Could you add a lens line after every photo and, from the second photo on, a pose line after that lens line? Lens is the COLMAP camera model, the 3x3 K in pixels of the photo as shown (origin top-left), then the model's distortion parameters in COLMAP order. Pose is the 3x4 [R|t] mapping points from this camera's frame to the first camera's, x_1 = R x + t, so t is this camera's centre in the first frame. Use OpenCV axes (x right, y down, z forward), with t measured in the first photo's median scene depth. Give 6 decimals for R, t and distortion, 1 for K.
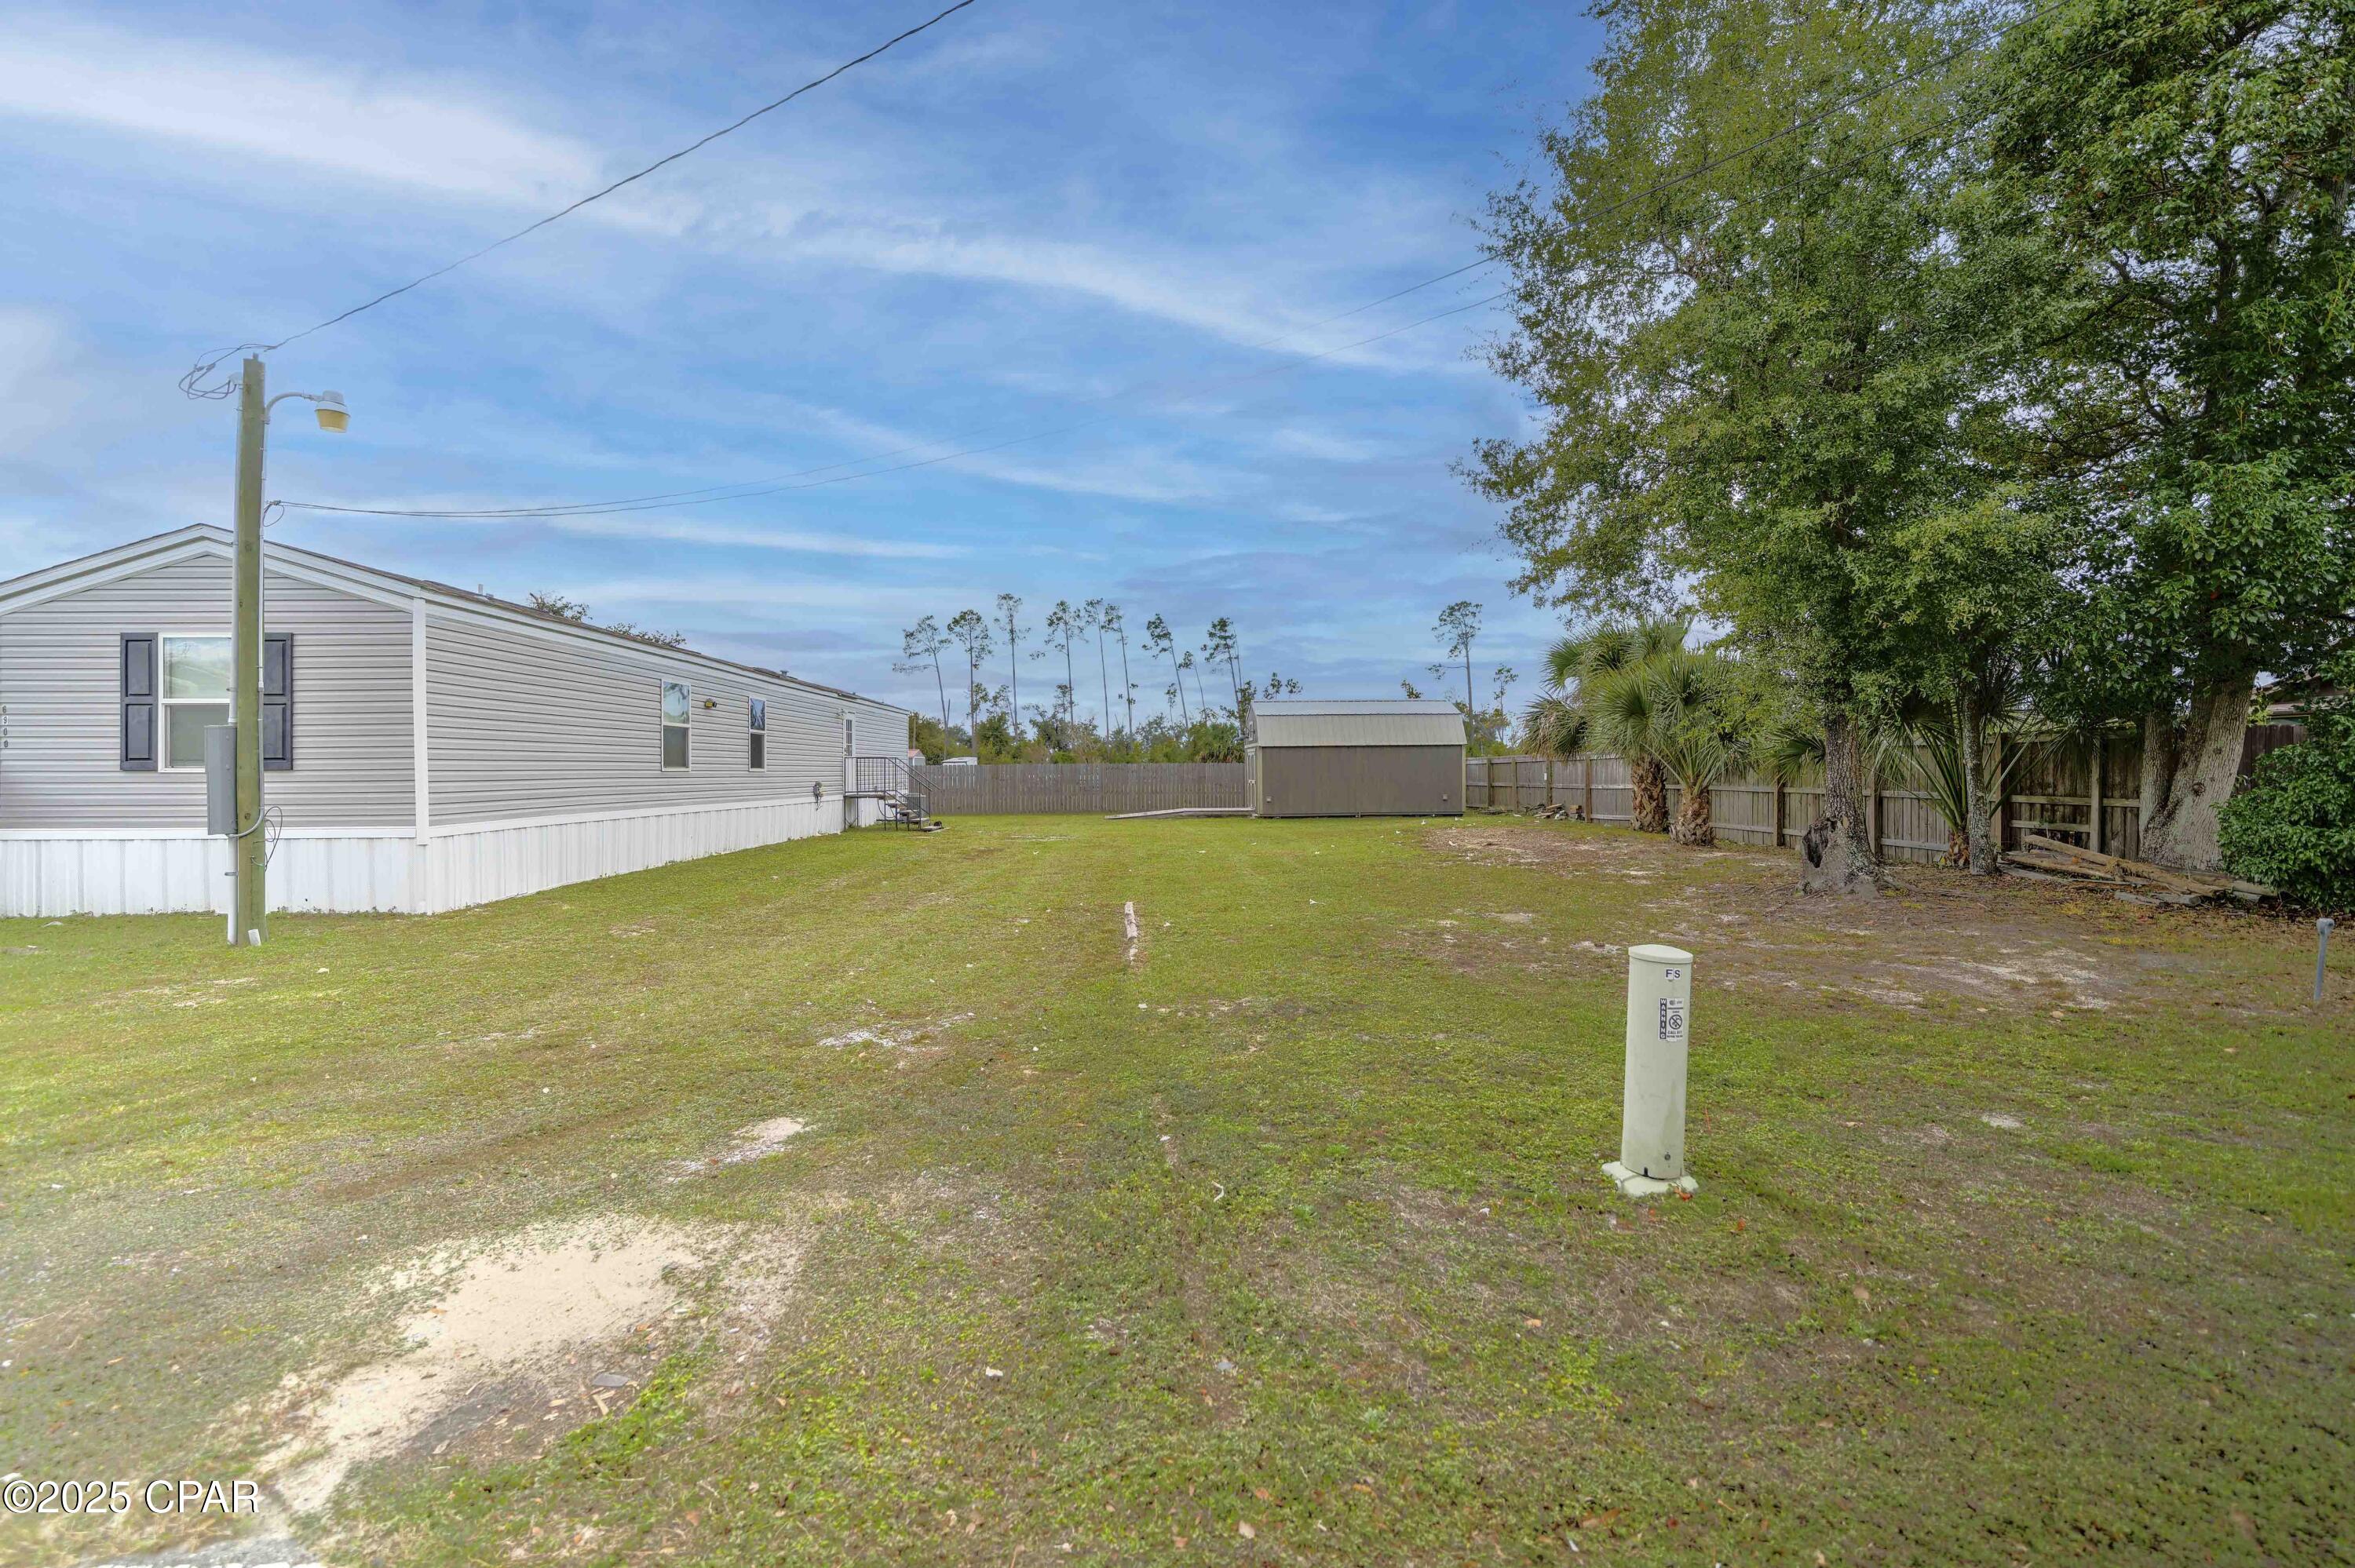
lens RADIAL K [[997.4, 0, 1177.5], [0, 997.4, 784.0], [0, 0, 1]] dist [-0.000215, -0.000007]
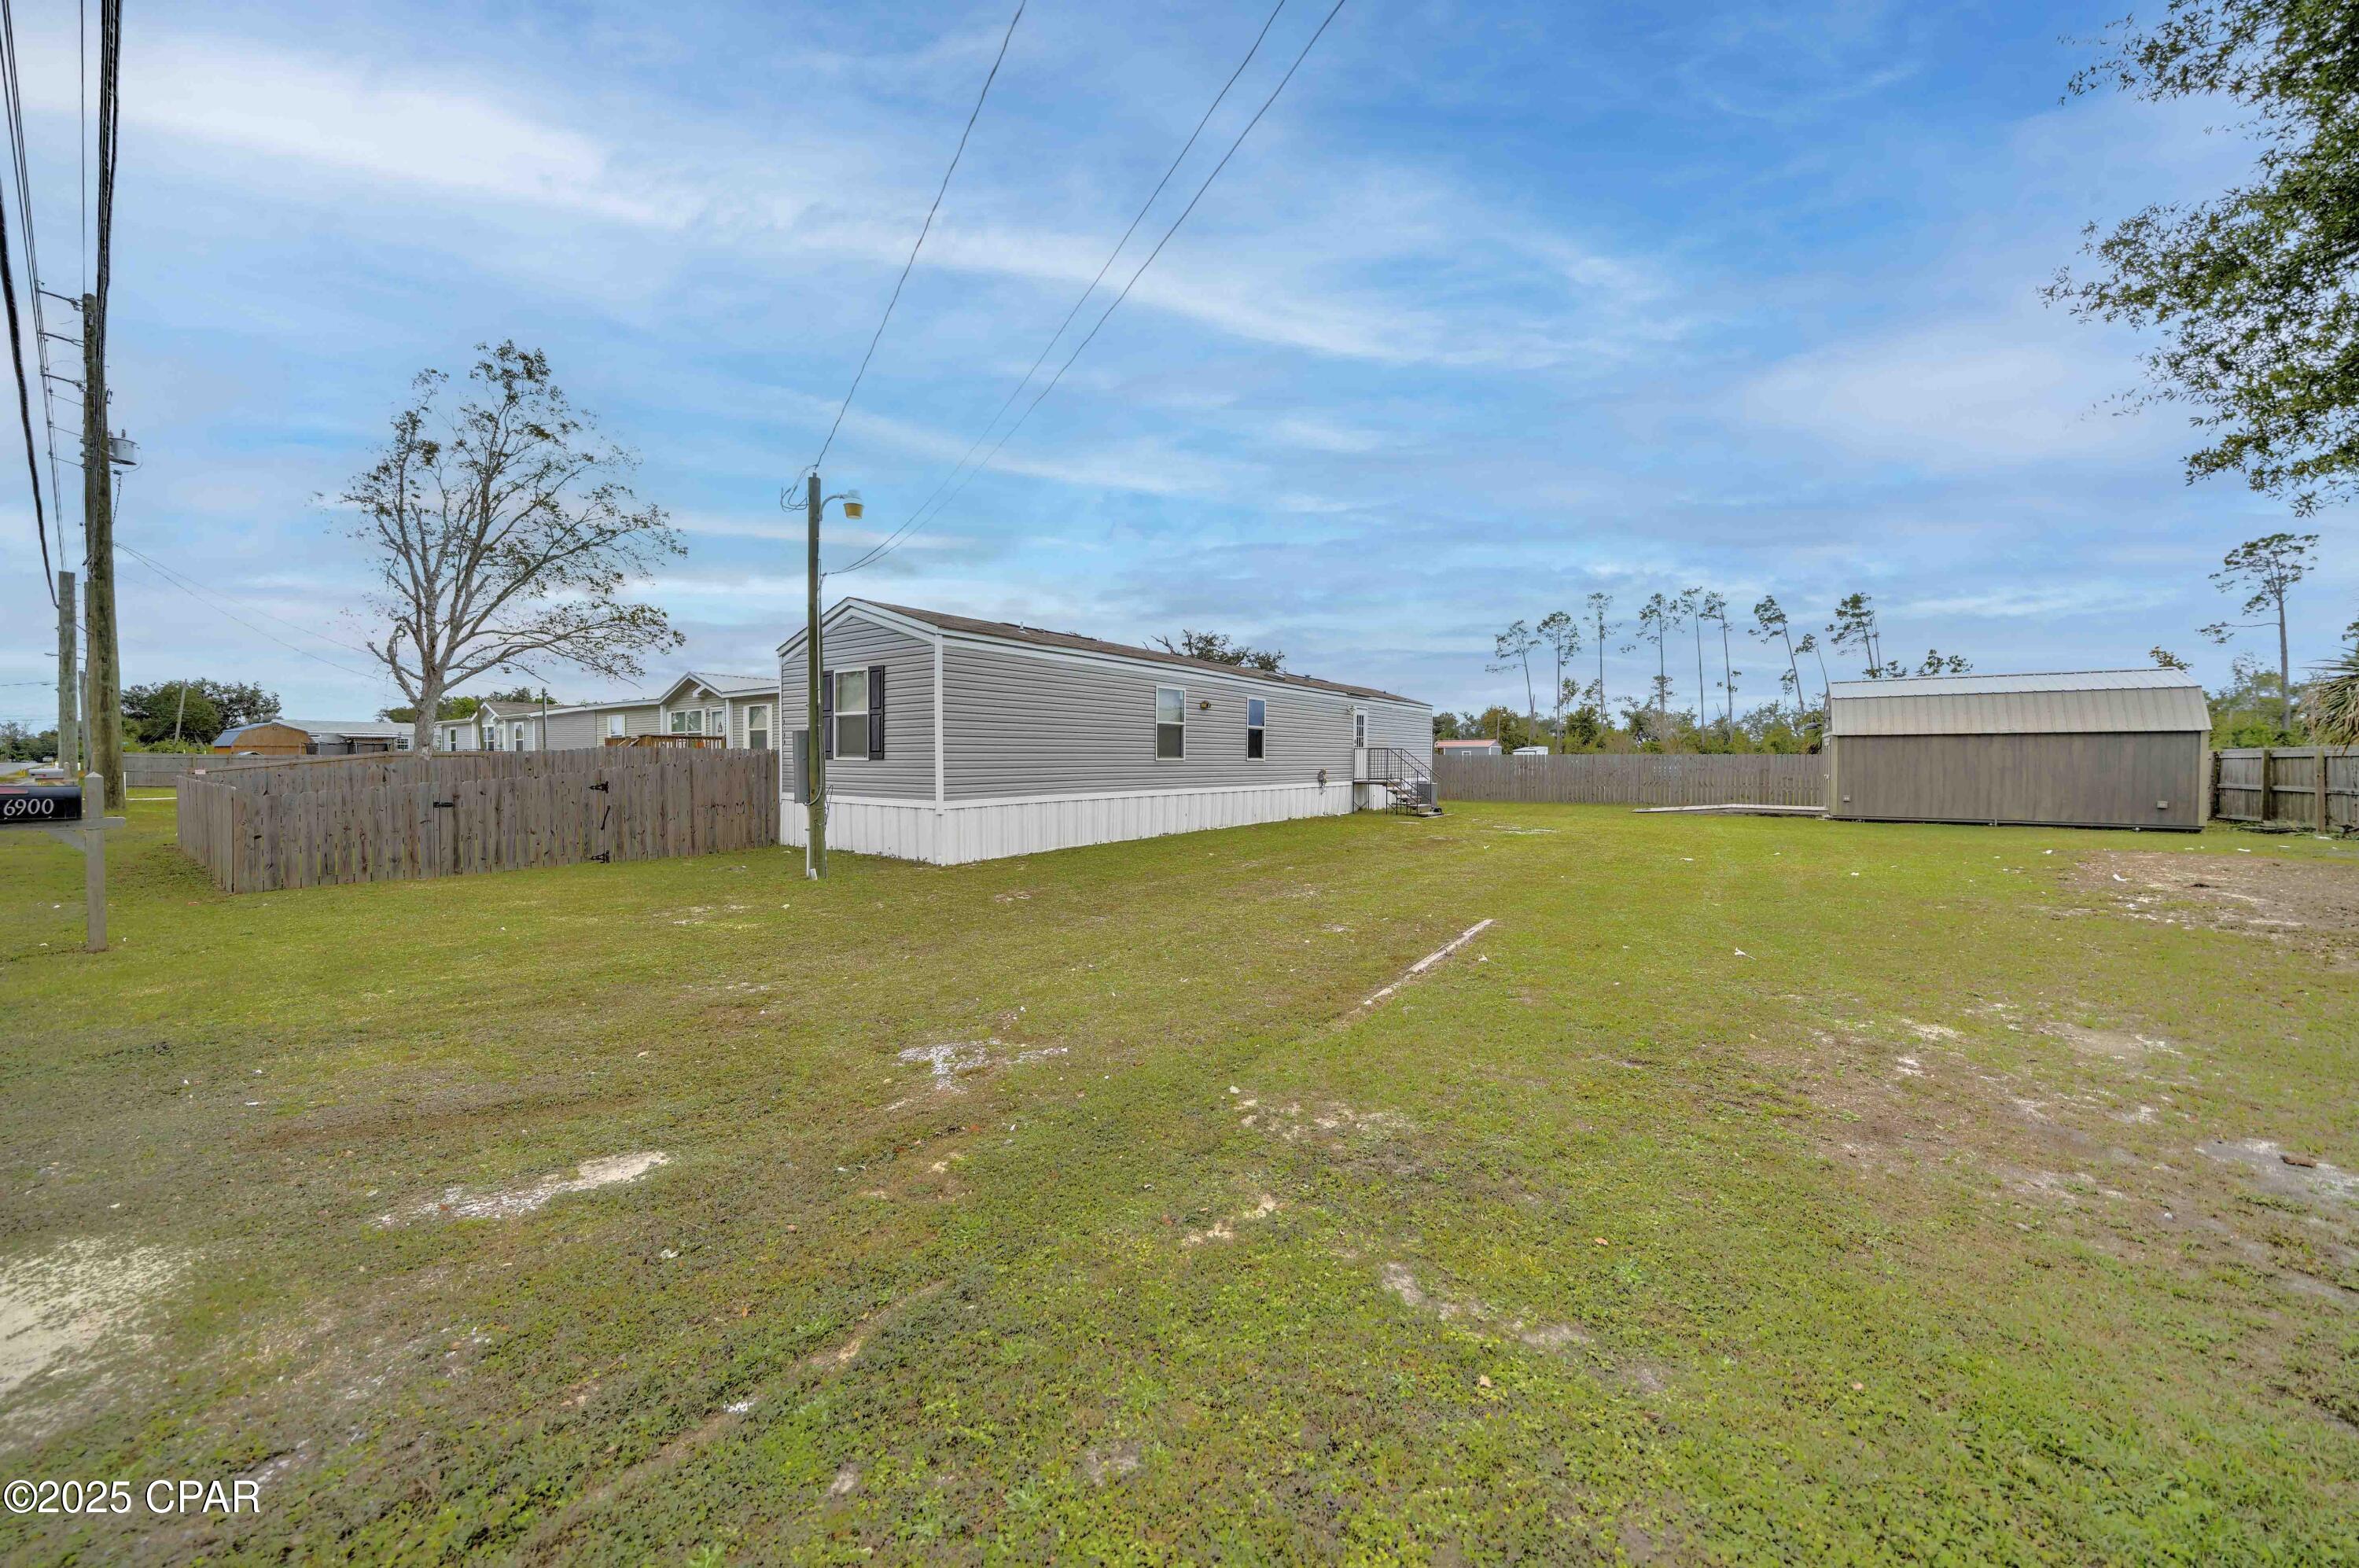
lens RADIAL K [[827.3, 0, 1174.2], [0, 827.3, 778.3], [0, 0, 1]] dist [-0.004588, -0.000037]
pose [[0.792570, 0.022725, -0.609357, 0.077216], [-0.015385, 0.999732, 0.017272, -0.005465], [0.609587, -0.004315, 0.792707, 0.122000]]
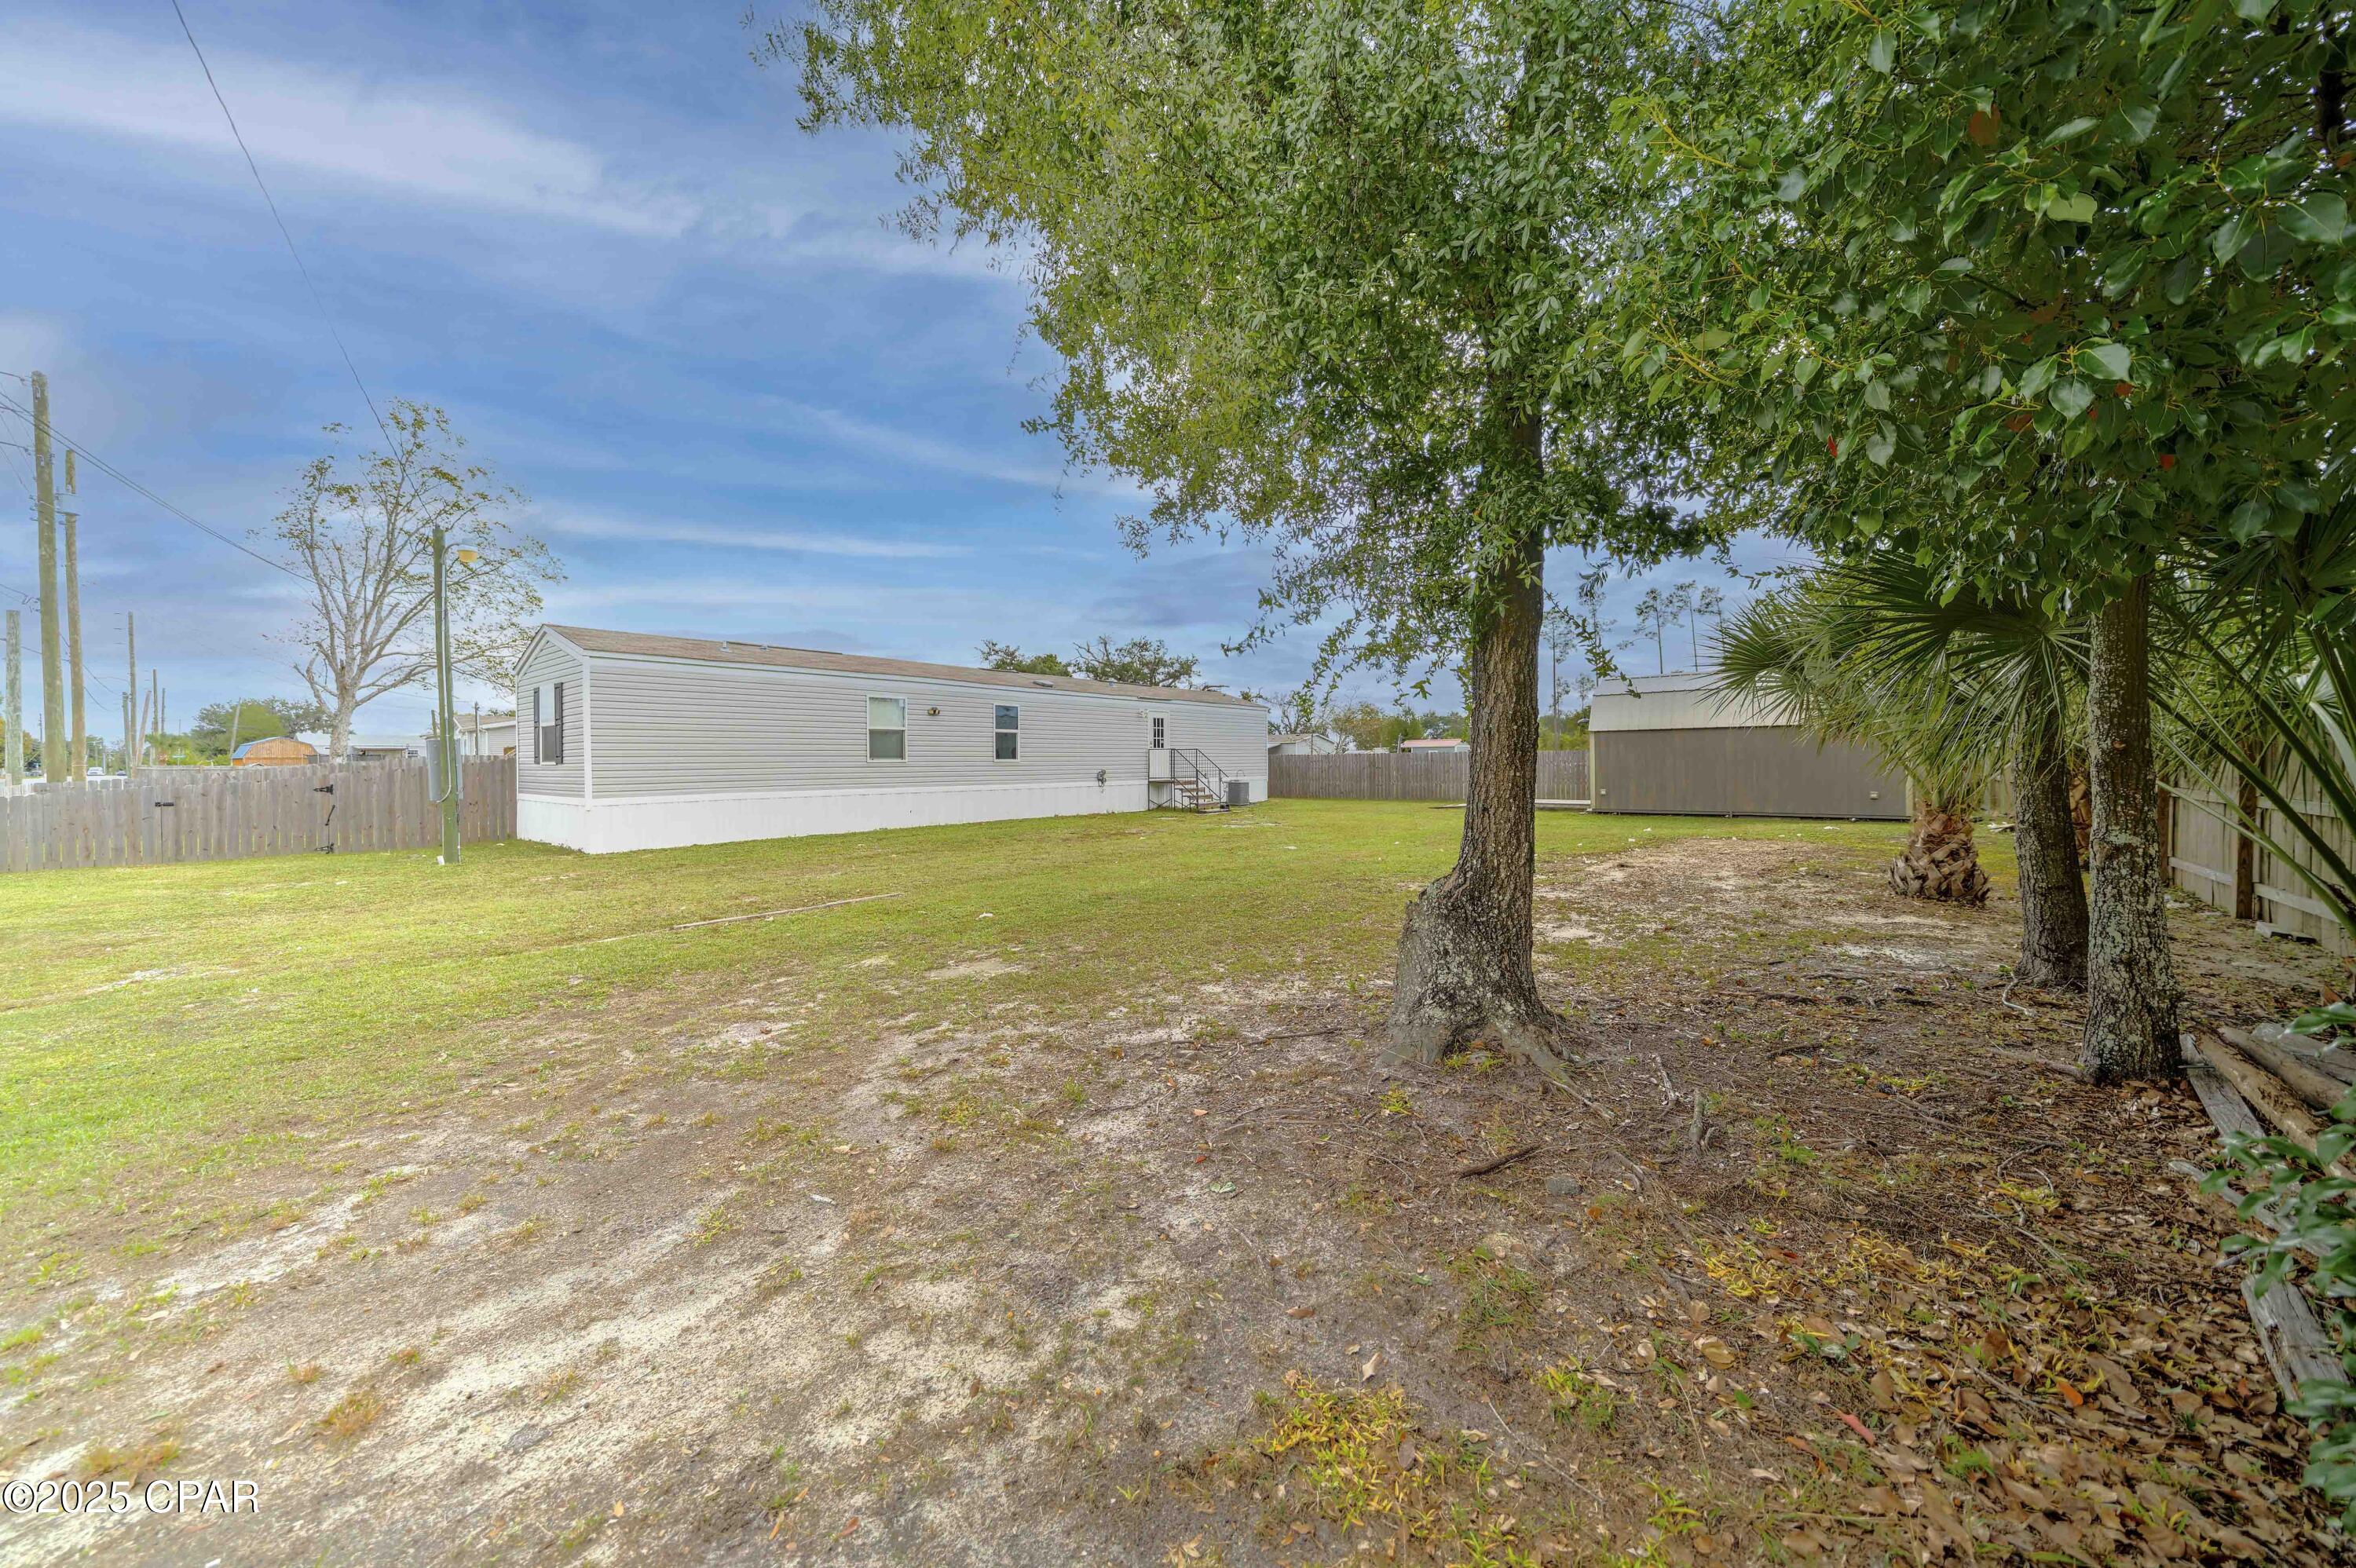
lens RADIAL K [[826.1, 0, 1172.7], [0, 826.1, 778.3], [0, 0, 1]] dist [-0.004588, -0.000037]
pose [[0.757763, 0.013463, -0.652391, 0.331205], [-0.005443, 0.999883, 0.014311, -0.005818], [0.652507, -0.007293, 0.757748, 0.251002]]
